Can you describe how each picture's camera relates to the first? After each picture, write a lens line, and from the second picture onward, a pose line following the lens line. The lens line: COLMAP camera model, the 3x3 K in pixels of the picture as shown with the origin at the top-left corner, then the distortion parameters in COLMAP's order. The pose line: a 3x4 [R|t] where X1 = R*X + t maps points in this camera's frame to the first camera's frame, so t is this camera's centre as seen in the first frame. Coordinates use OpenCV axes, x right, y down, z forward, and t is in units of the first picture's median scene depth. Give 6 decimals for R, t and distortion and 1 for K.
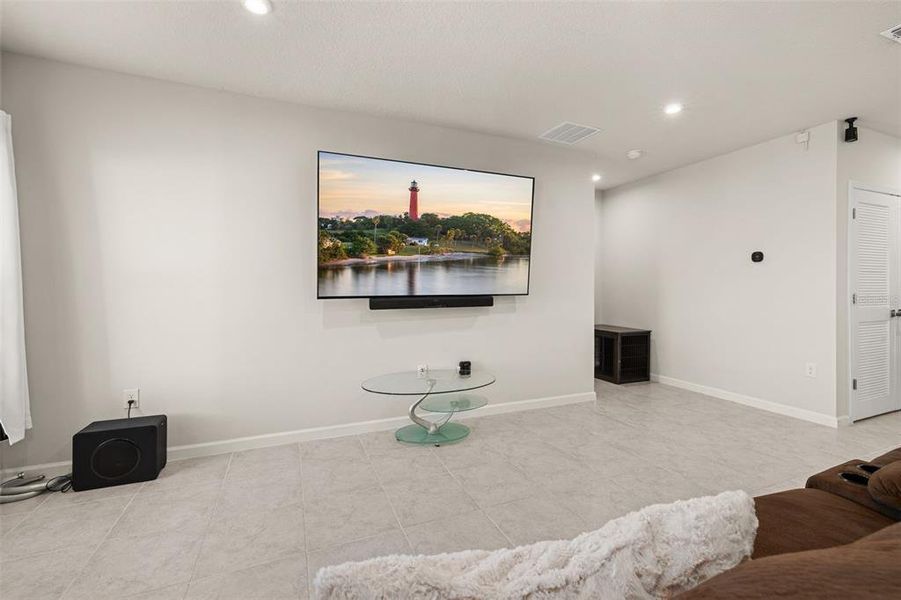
lens RADIAL K [[385.8, 0, 451.0], [0, 385.8, 293.1], [0, 0, 1]] dist [0.001144, 0.000116]
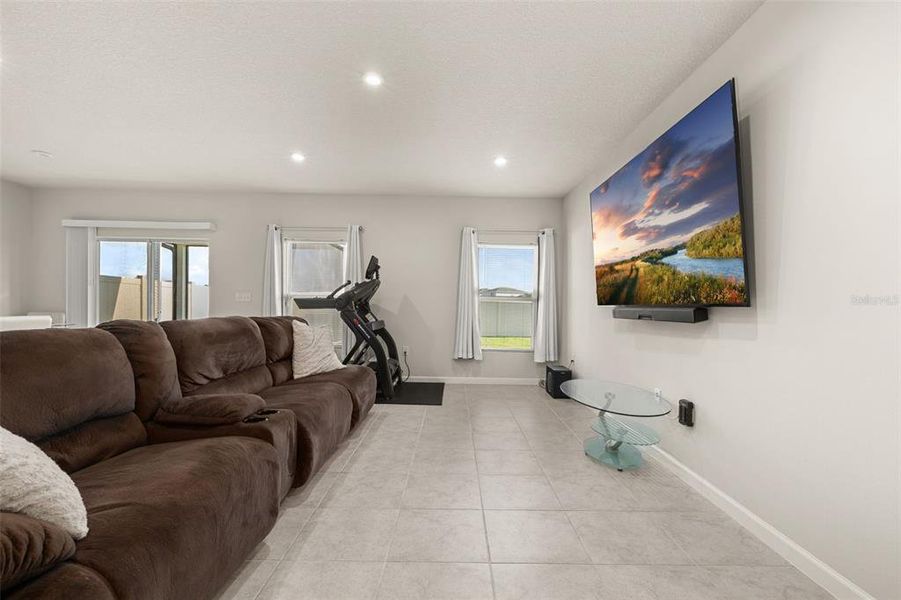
lens RADIAL K [[399.6, 0, 457.2], [0, 399.6, 310.6], [0, 0, 1]] dist [0.001185, 0.000260]
pose [[-0.379169, 0.003971, -0.925319, 0.924410], [-0.034292, 0.999244, 0.018340, 0.014828], [0.924692, 0.038685, -0.378746, 0.939442]]
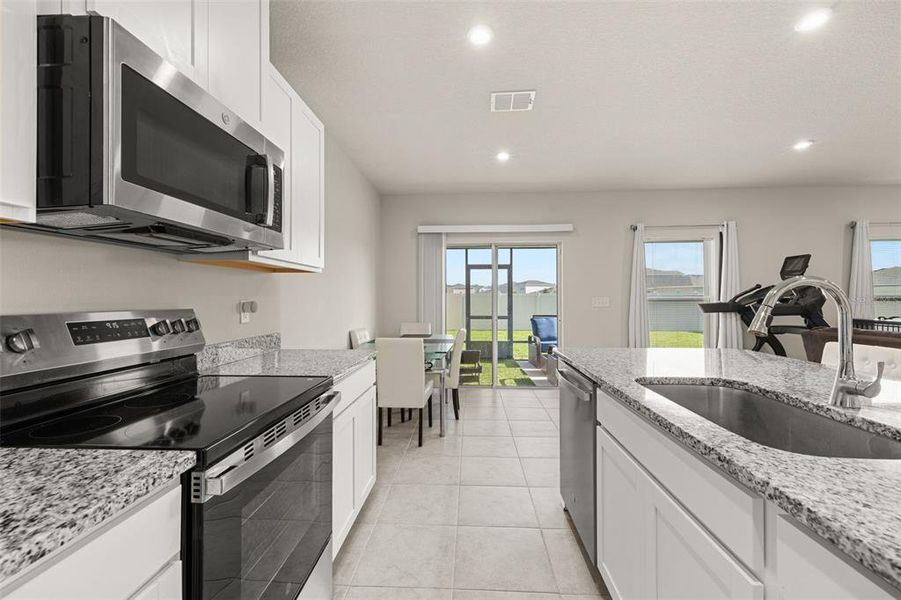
lens RADIAL K [[380.1, 0, 449.6], [0, 380.1, 269.1], [0, 0, 1]] dist [0.000571, 0.000024]
pose [[-0.435371, -0.070211, -0.897509, 1.316643], [-0.013581, 0.997353, -0.071434, 0.005572], [0.900148, -0.018911, -0.435172, -0.435207]]
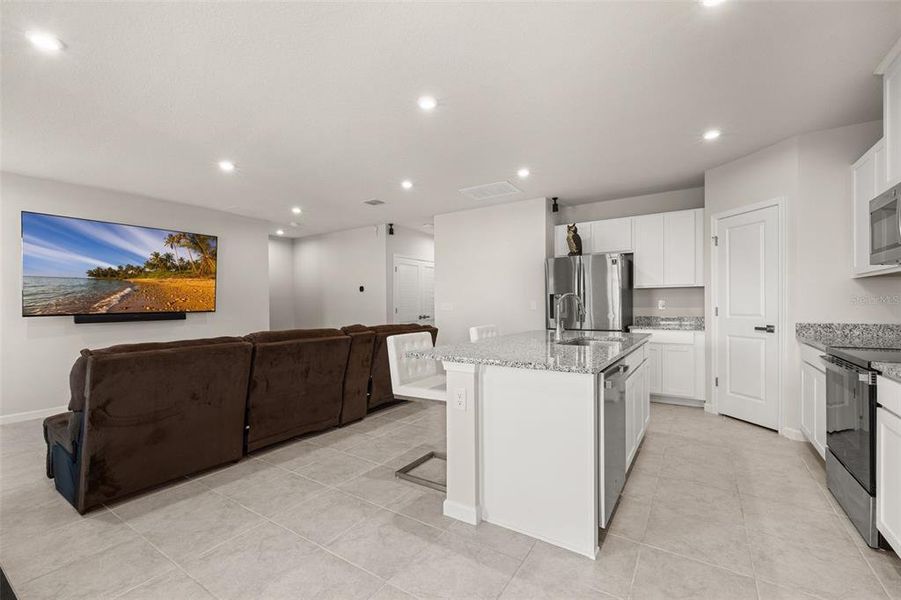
lens RADIAL K [[384.5, 0, 449.3], [0, 384.5, 308.5], [0, 0, 1]] dist [0.000418, -0.000482]
pose [[0.829297, -0.013128, 0.558653, 0.132189], [0.018706, 0.999816, -0.004274, 0.018393], [-0.558494, 0.013994, 0.829390, -0.885663]]
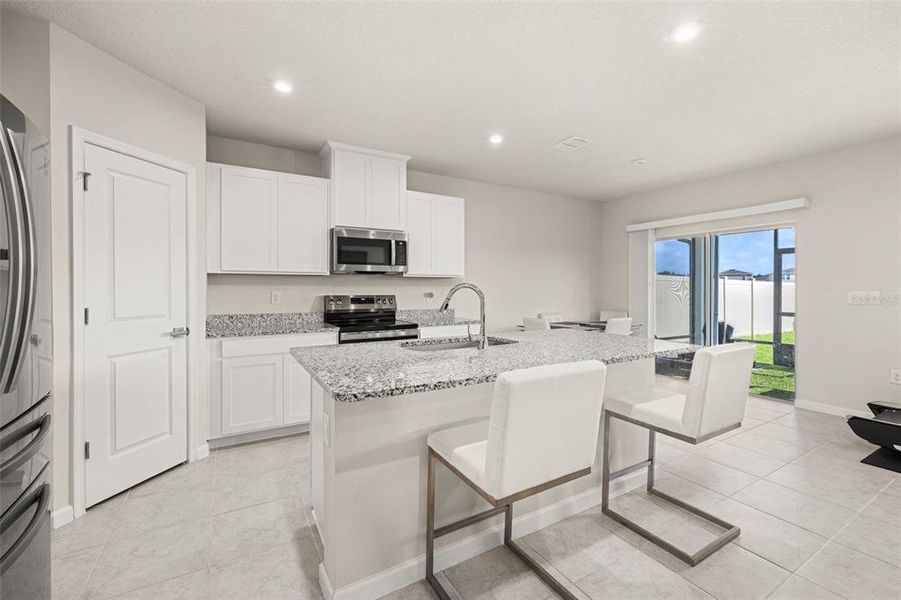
lens RADIAL K [[383.9, 0, 451.0], [0, 383.9, 290.0], [0, 0, 1]] dist [0.002165, 0.000188]
pose [[-0.991113, -0.001065, -0.133019, 1.015663], [-0.003786, 0.999789, 0.020206, -0.019610], [0.132970, 0.020530, -0.990907, 0.388586]]
